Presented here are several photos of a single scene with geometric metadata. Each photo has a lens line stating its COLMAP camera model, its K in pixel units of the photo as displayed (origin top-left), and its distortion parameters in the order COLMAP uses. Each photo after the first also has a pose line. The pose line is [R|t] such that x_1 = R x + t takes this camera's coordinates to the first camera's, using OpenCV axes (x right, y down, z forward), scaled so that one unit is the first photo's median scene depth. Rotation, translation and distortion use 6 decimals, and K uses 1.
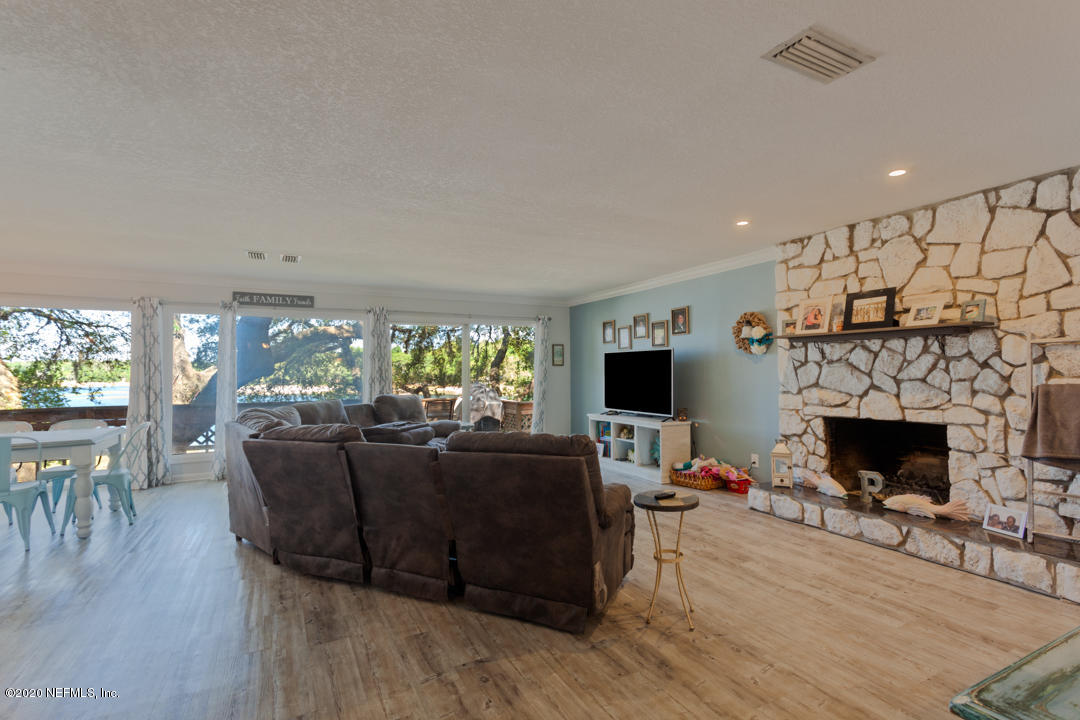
lens RADIAL K [[521.1, 0, 539.5], [0, 521.1, 363.9], [0, 0, 1]] dist [0.005873, 0.000790]
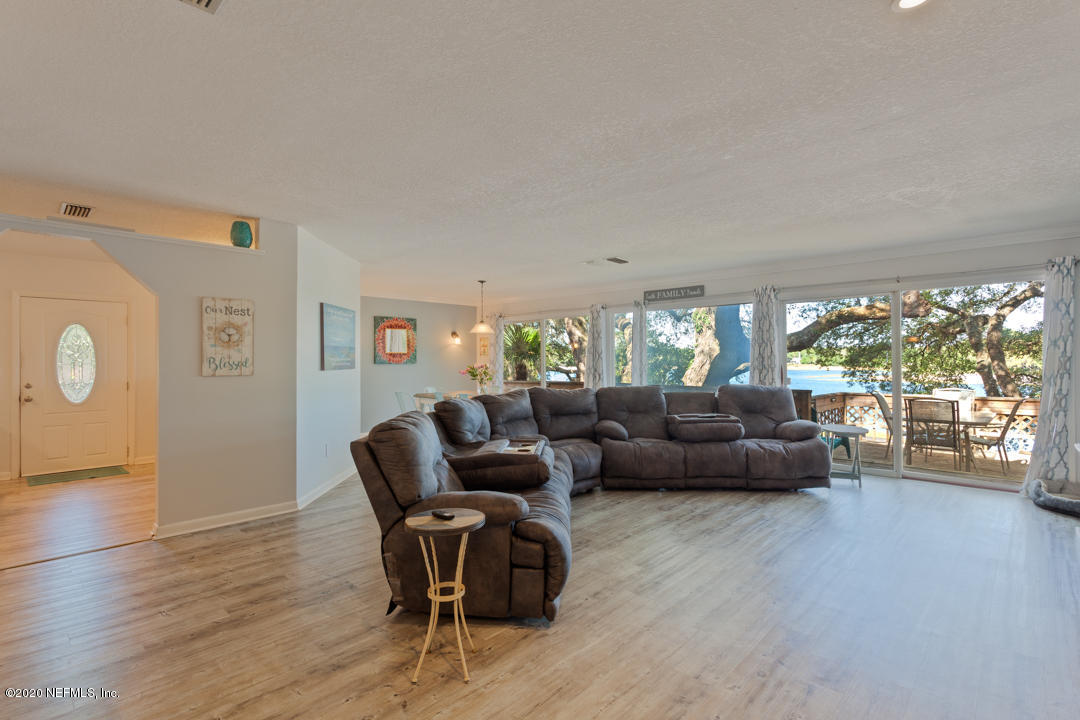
lens RADIAL K [[521.1, 0, 539.3], [0, 521.1, 363.2], [0, 0, 1]] dist [0.005873, 0.000790]
pose [[0.305619, 0.010619, -0.952095, 0.496370], [0.013097, 0.999796, 0.015355, 0.004138], [0.952064, -0.017162, 0.305418, 0.423948]]
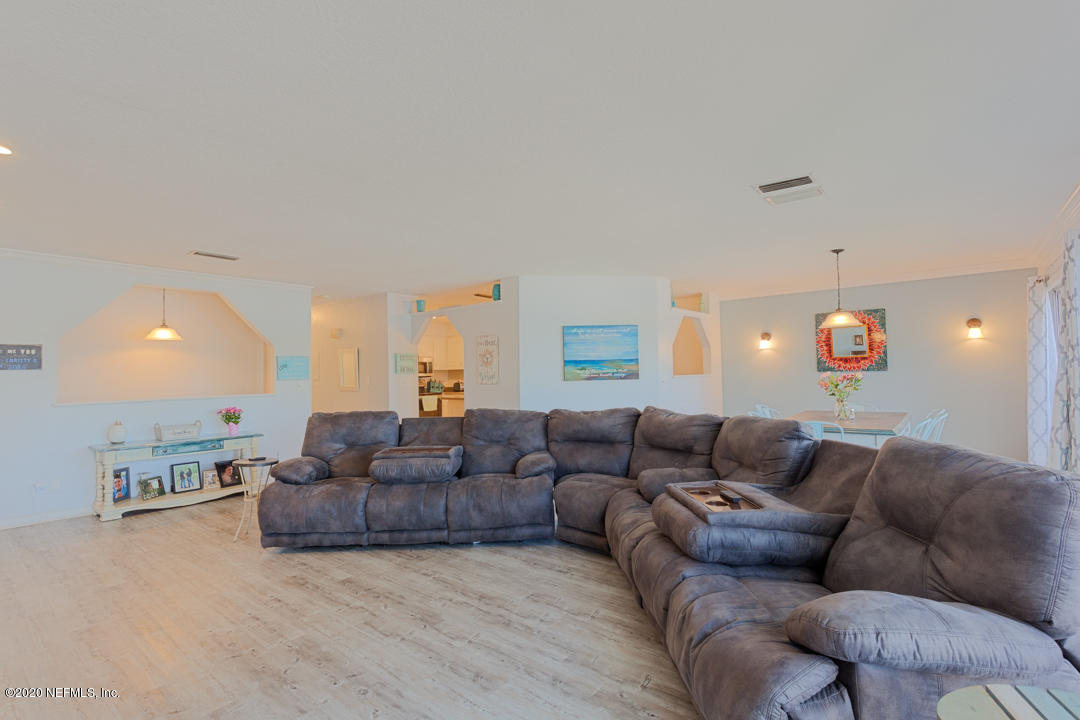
lens RADIAL K [[521.1, 0, 541.3], [0, 521.1, 361.9], [0, 0, 1]] dist [0.005873, 0.000790]
pose [[-0.932024, 0.017416, -0.361977, 0.005715], [0.031032, 0.999011, -0.031834, 0.018244], [0.361064, -0.040903, -0.931643, 1.308692]]
